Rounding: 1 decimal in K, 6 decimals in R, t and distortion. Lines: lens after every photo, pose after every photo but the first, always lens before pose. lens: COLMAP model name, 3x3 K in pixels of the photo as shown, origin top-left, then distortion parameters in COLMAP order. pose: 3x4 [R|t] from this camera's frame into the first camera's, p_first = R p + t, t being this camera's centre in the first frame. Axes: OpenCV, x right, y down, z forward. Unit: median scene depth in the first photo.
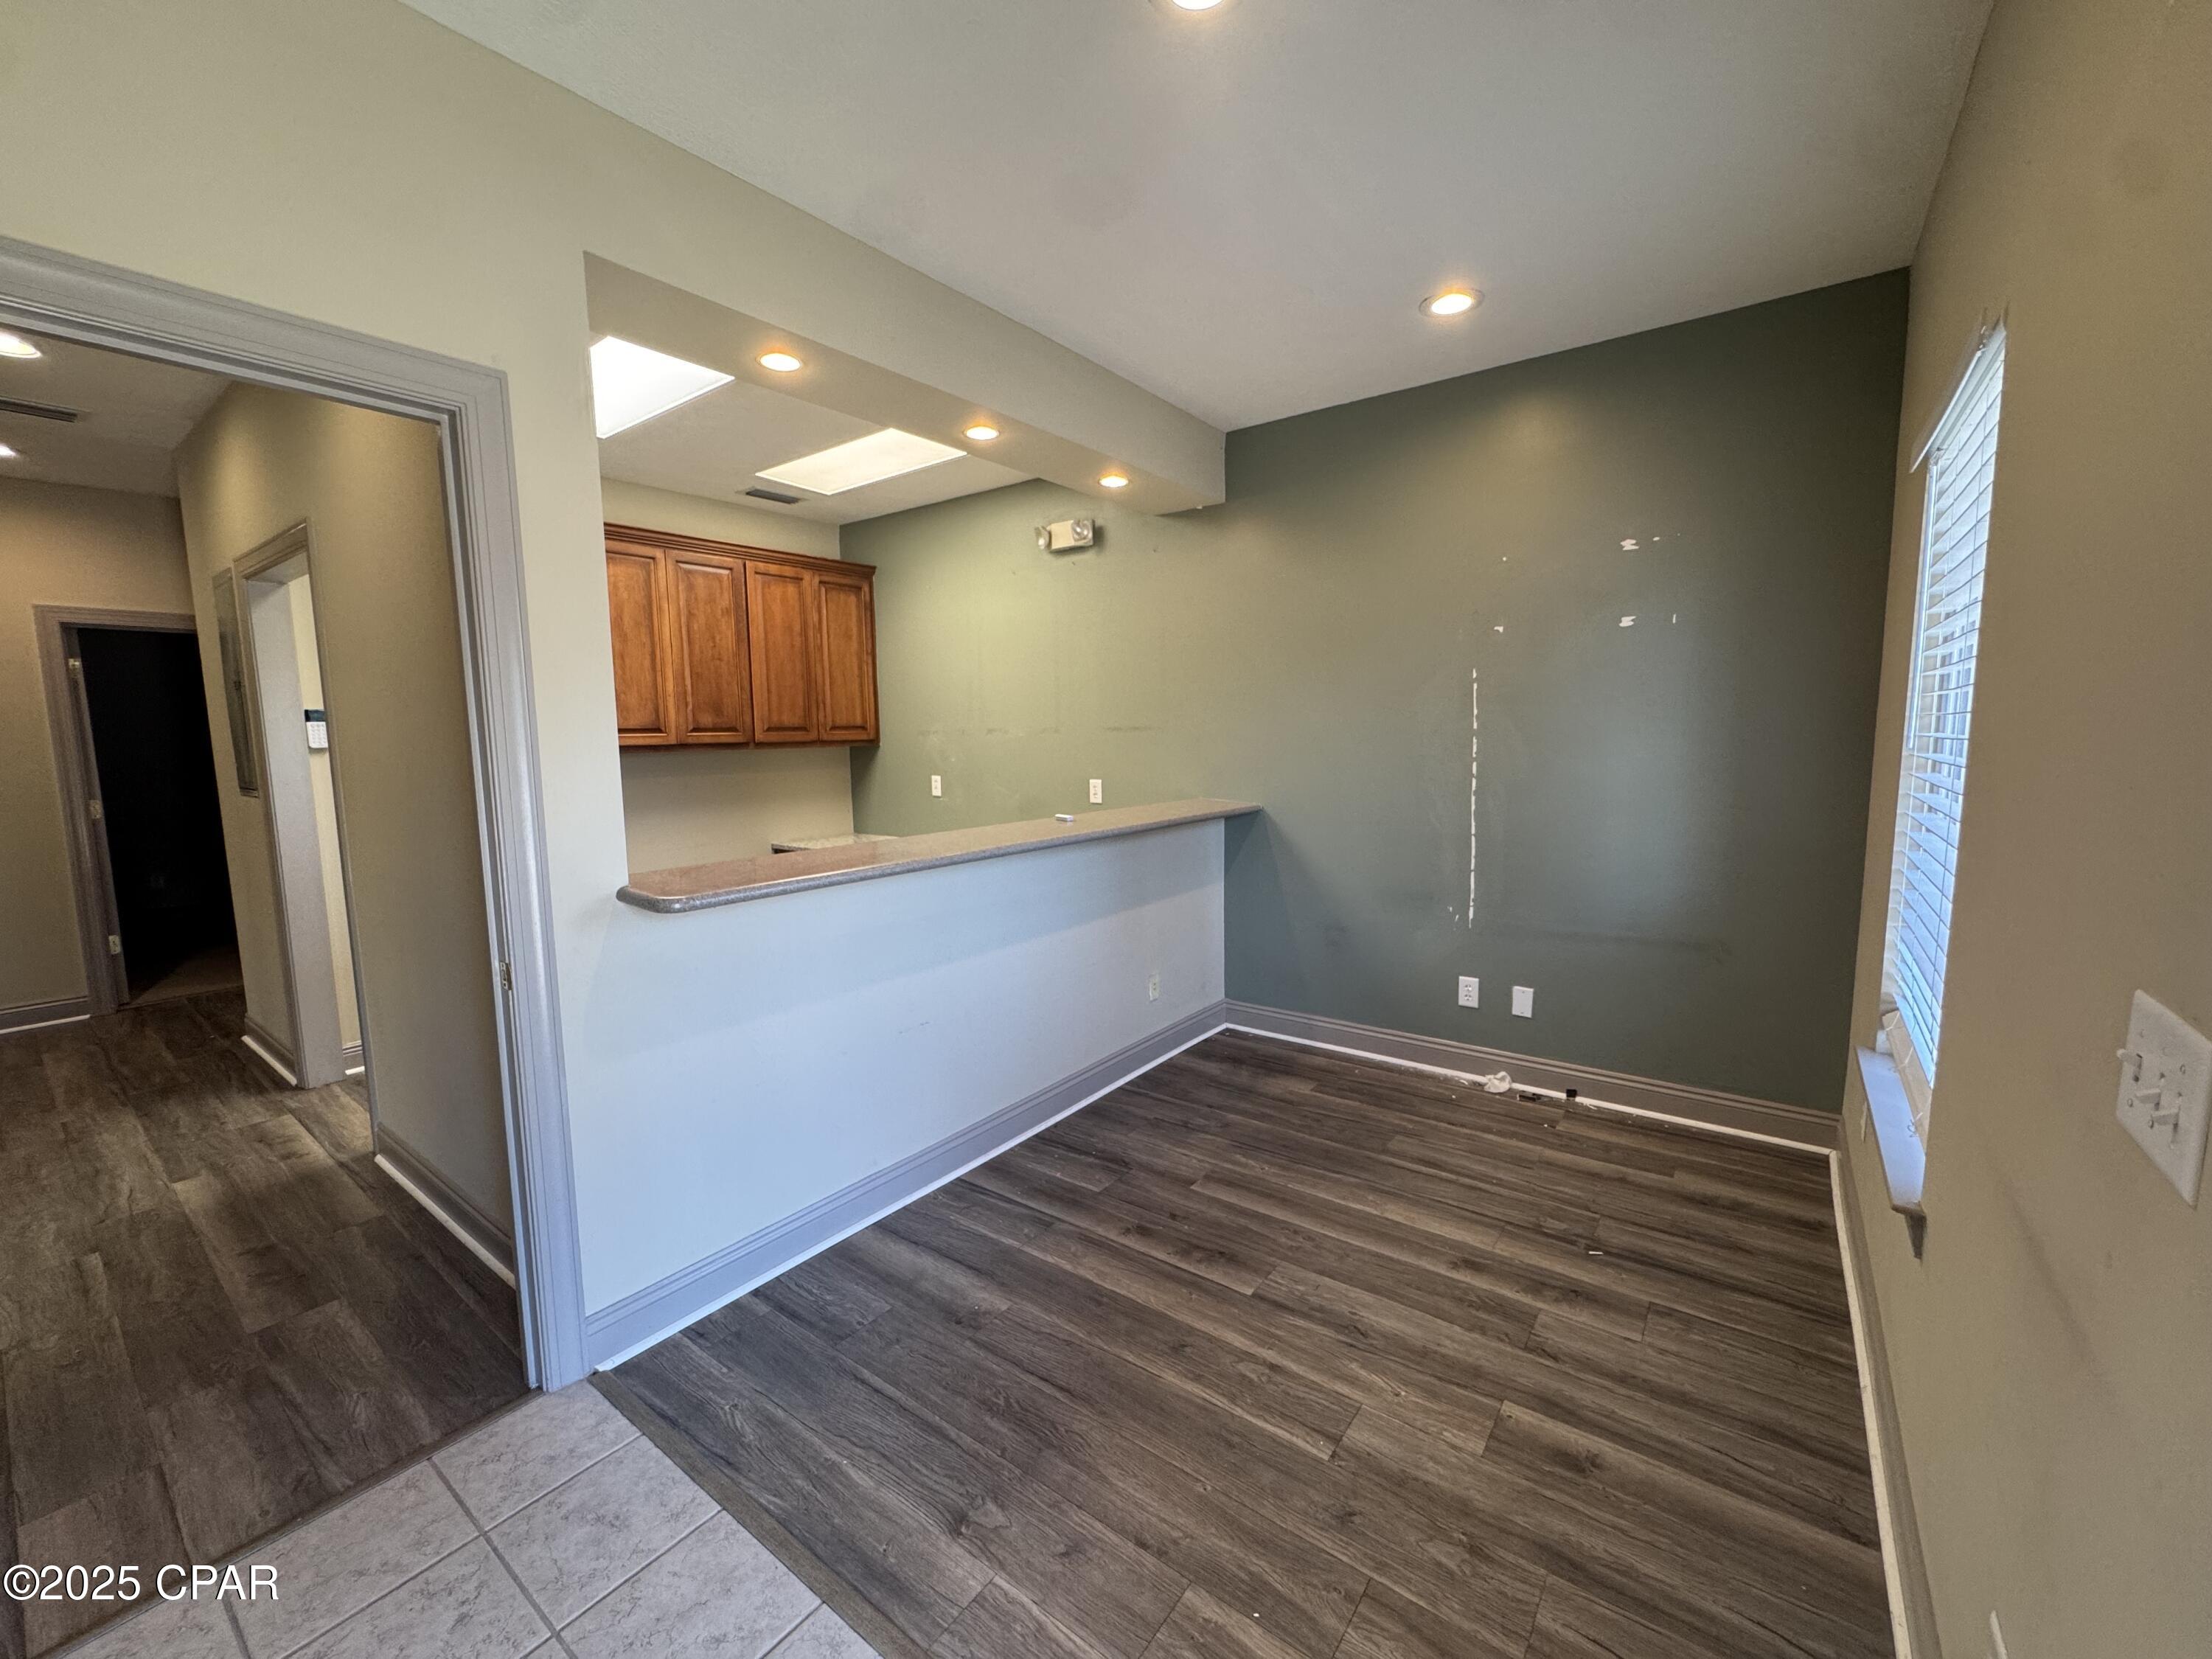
lens RADIAL K [[887.5, 0, 1102.6], [0, 887.5, 826.5], [0, 0, 1]] dist [-0.003616, 0.000672]
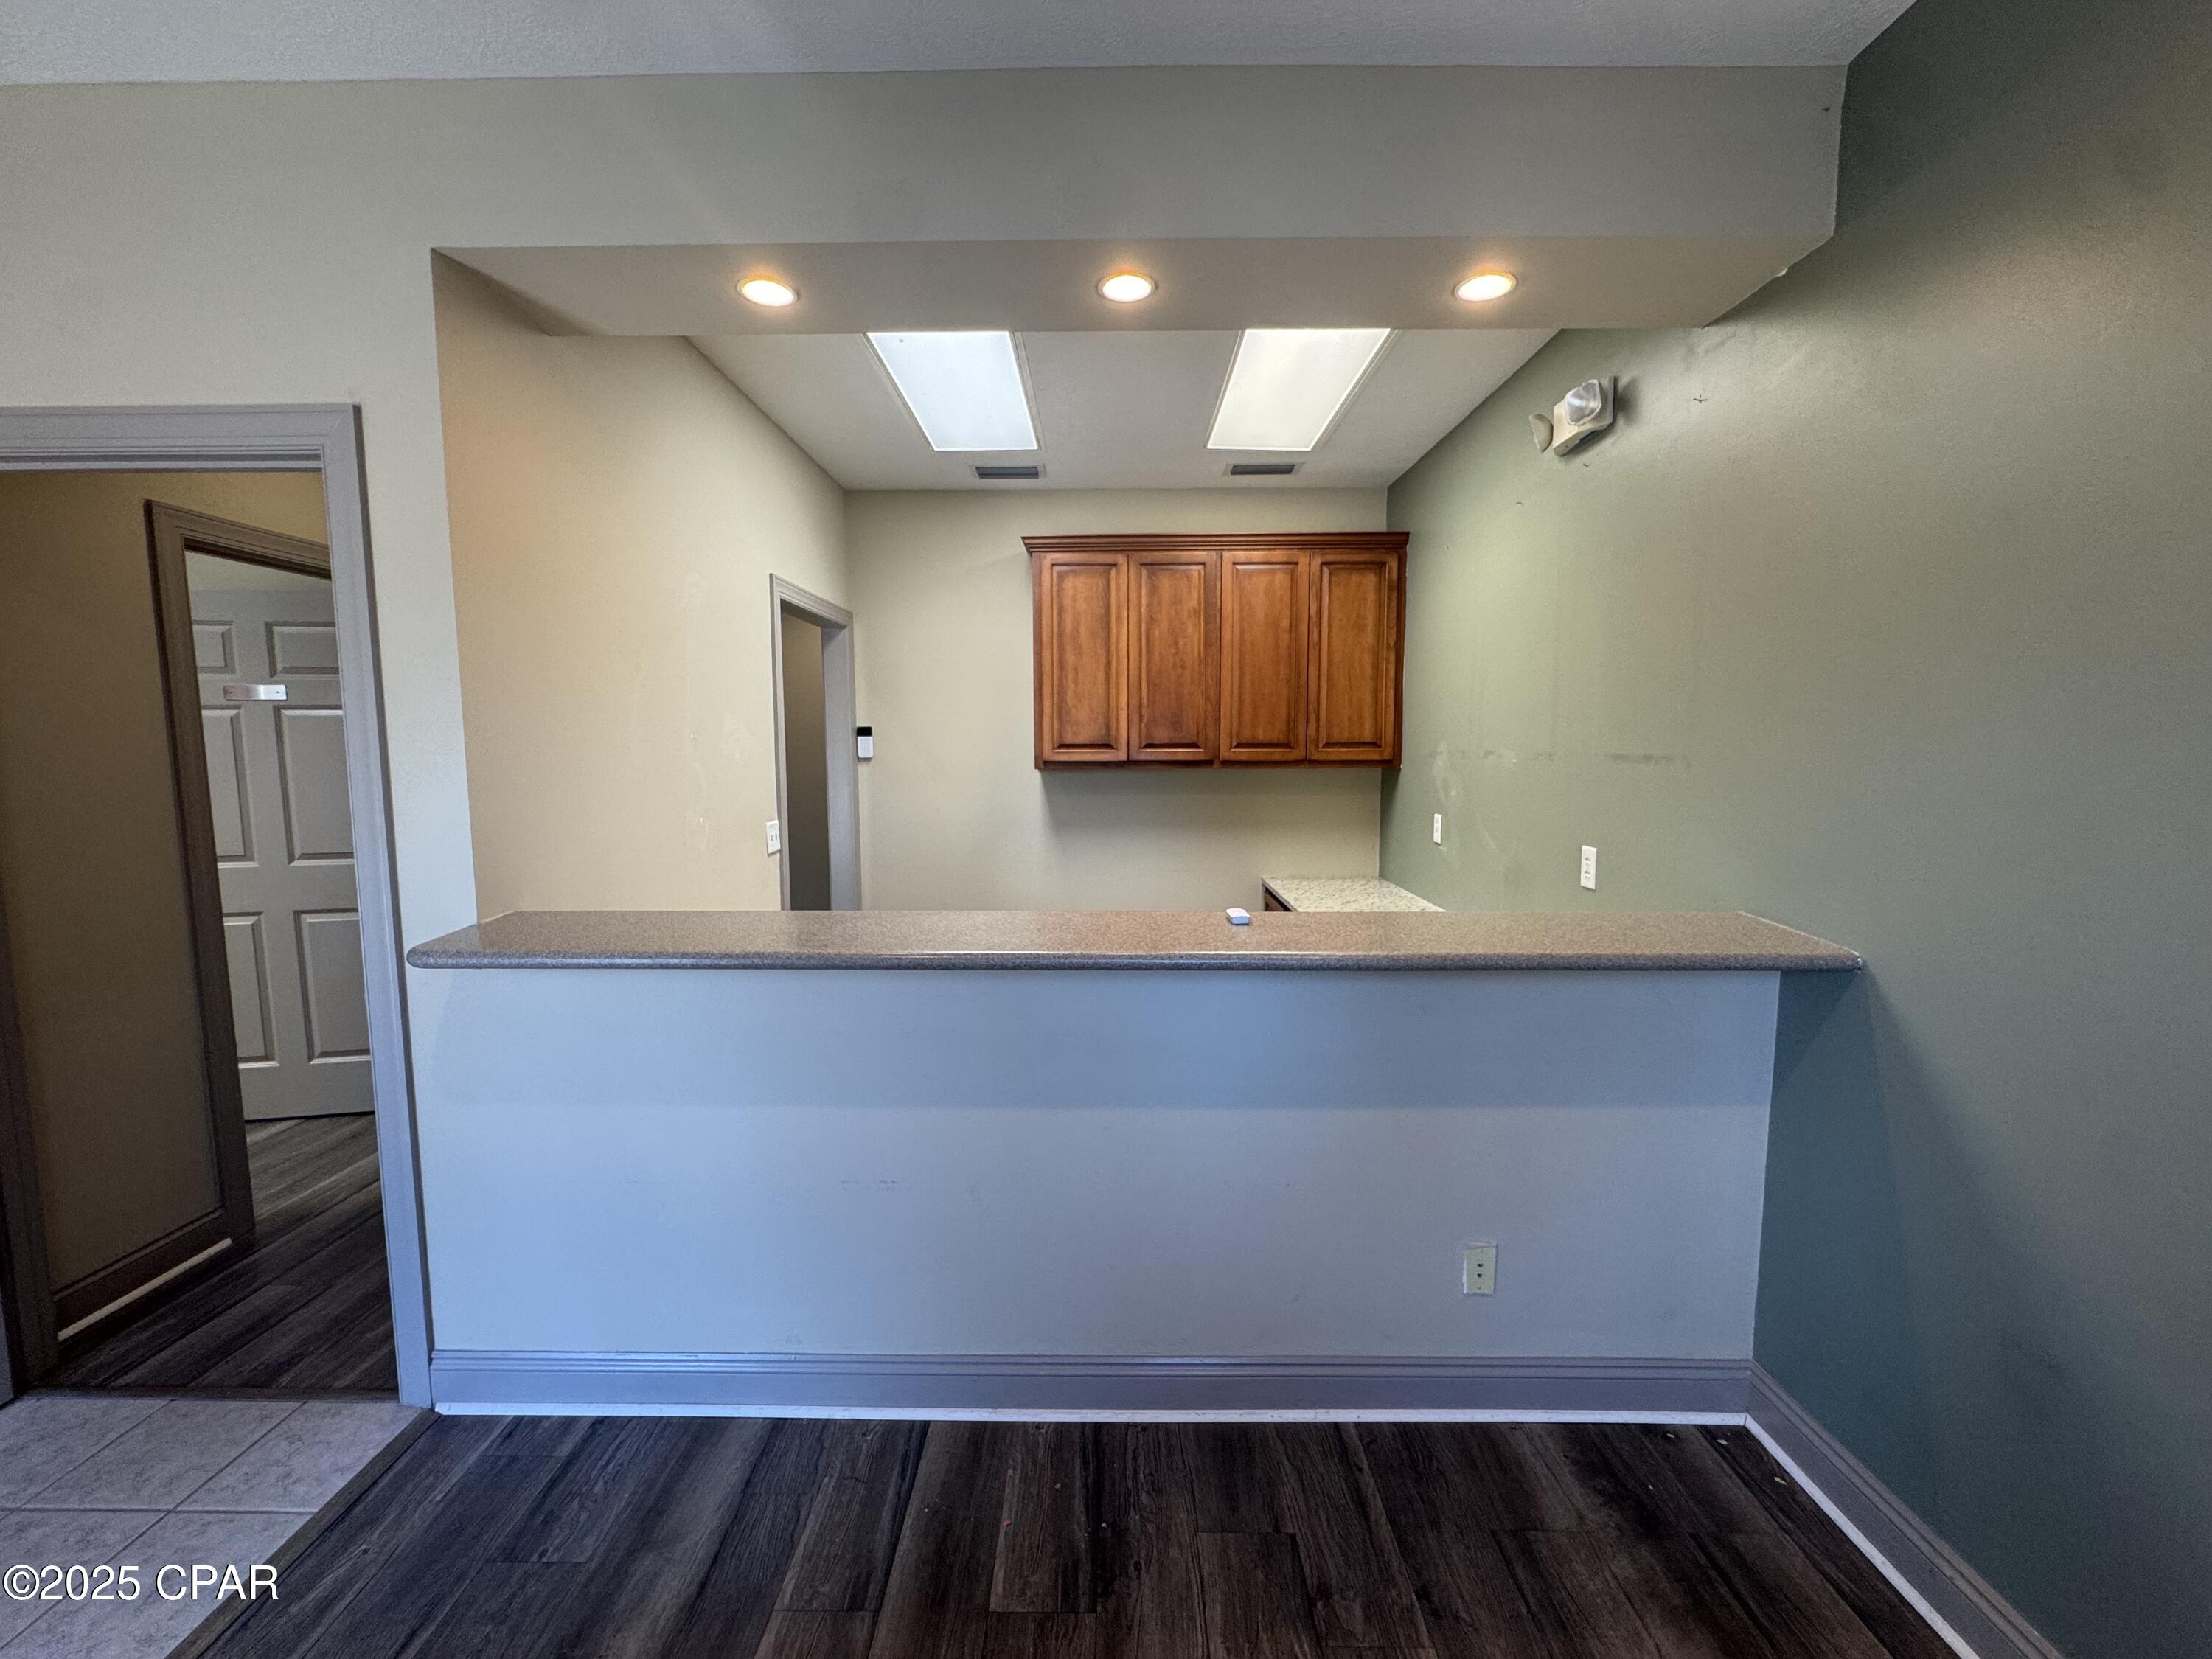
lens RADIAL K [[887.5, 0, 1102.6], [0, 887.5, 826.5], [0, 0, 1]] dist [-0.003616, 0.000672]
pose [[0.593004, 0.088258, -0.800348, 0.249524], [-0.093309, 0.994810, 0.040566, -0.057188], [0.799775, 0.050624, 0.598162, 0.406493]]
